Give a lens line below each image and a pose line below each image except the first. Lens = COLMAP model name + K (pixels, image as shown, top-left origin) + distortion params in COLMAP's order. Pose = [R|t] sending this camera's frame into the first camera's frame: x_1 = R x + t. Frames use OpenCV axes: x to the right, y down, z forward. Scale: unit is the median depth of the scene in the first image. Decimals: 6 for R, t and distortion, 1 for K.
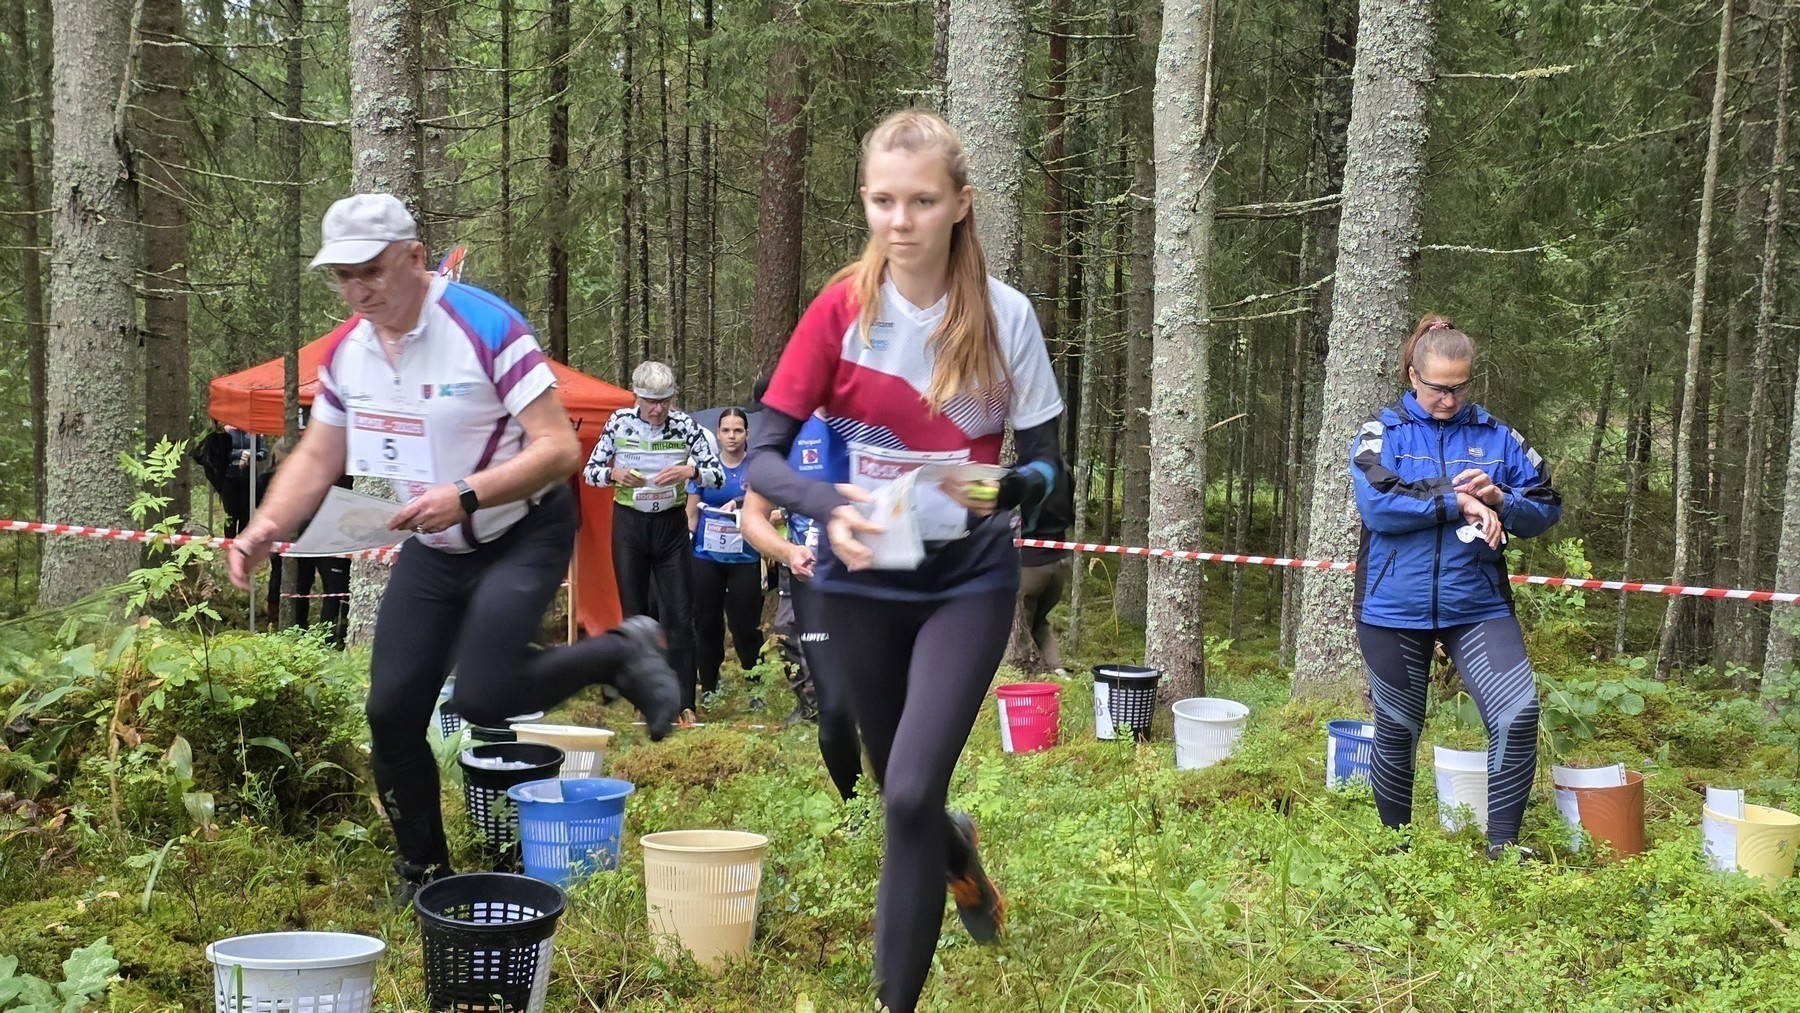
lens RADIAL K [[2403.2, 0, 892.4], [0, 2403.2, 487.3], [0, 0, 1]] dist [0.164879, -0.452989]
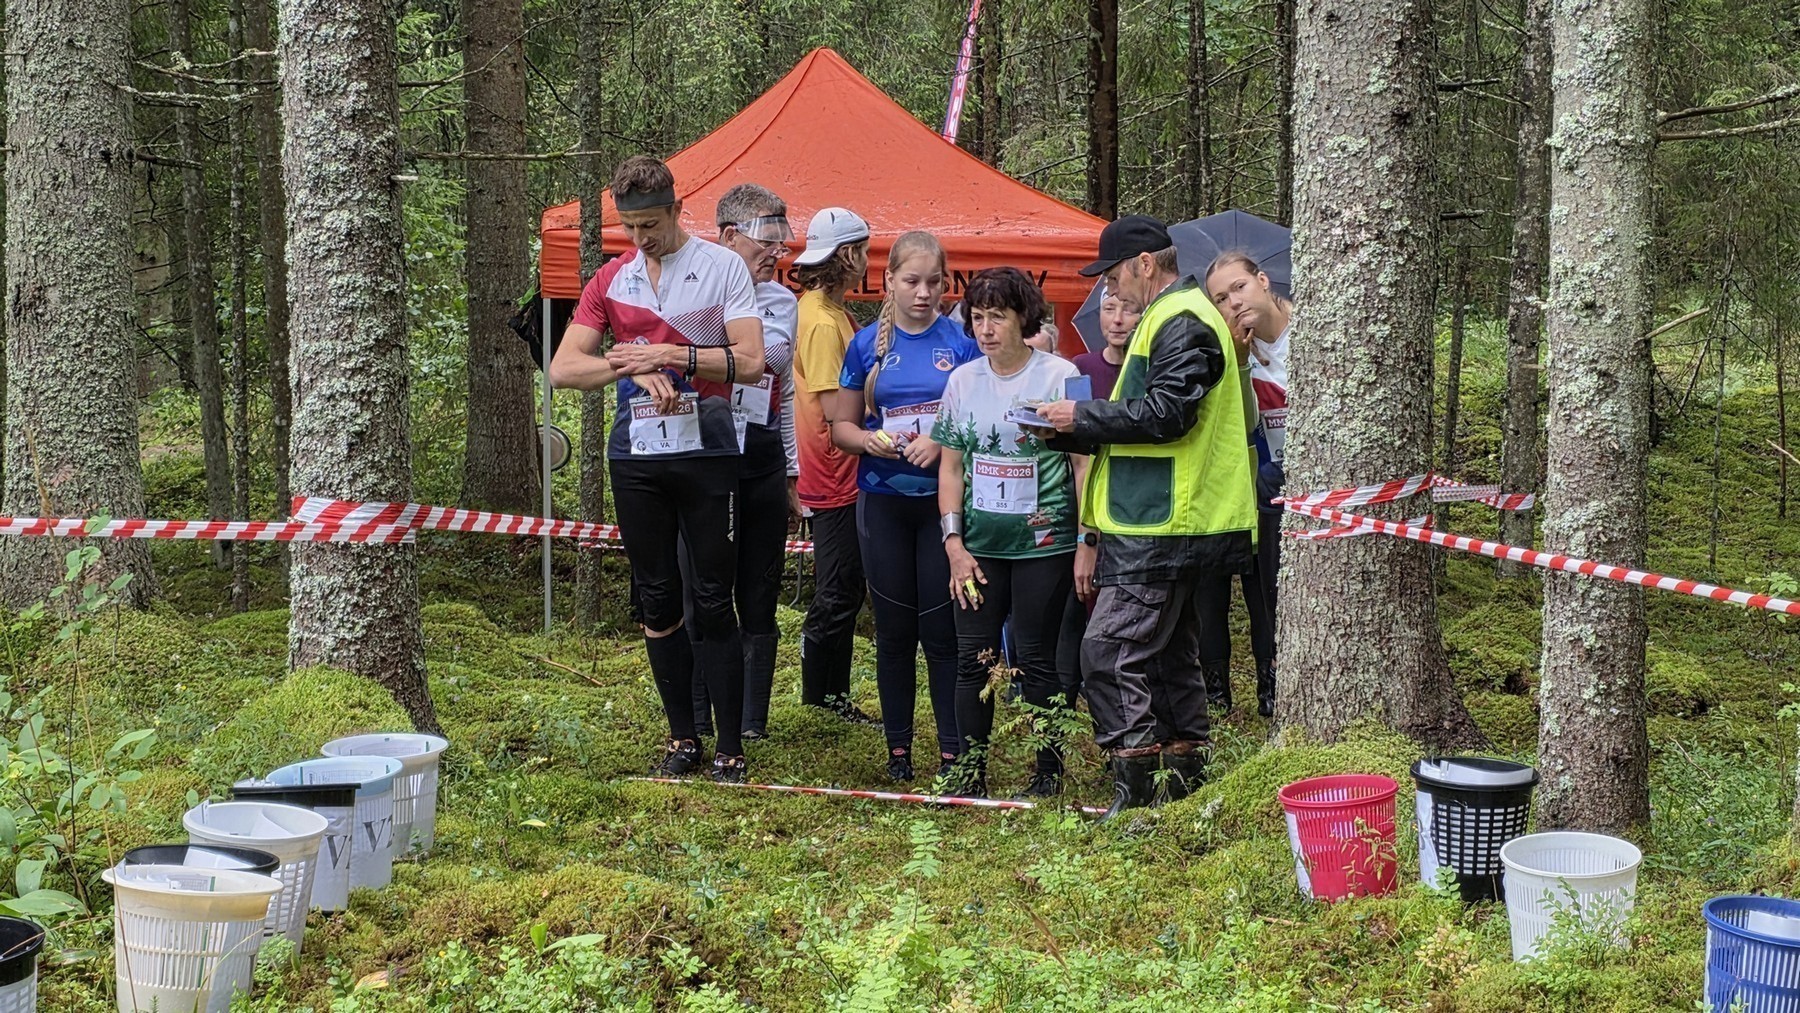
lens RADIAL K [[3626.2, 0, 903.5], [0, 3626.2, 535.9], [0, 0, 1]] dist [0.259148, -1.453530]
pose [[0.962383, 0.019629, -0.270987, 0.154293], [-0.004897, 0.998478, 0.054934, -0.018648], [0.271653, -0.051541, 0.961014, 0.119402]]
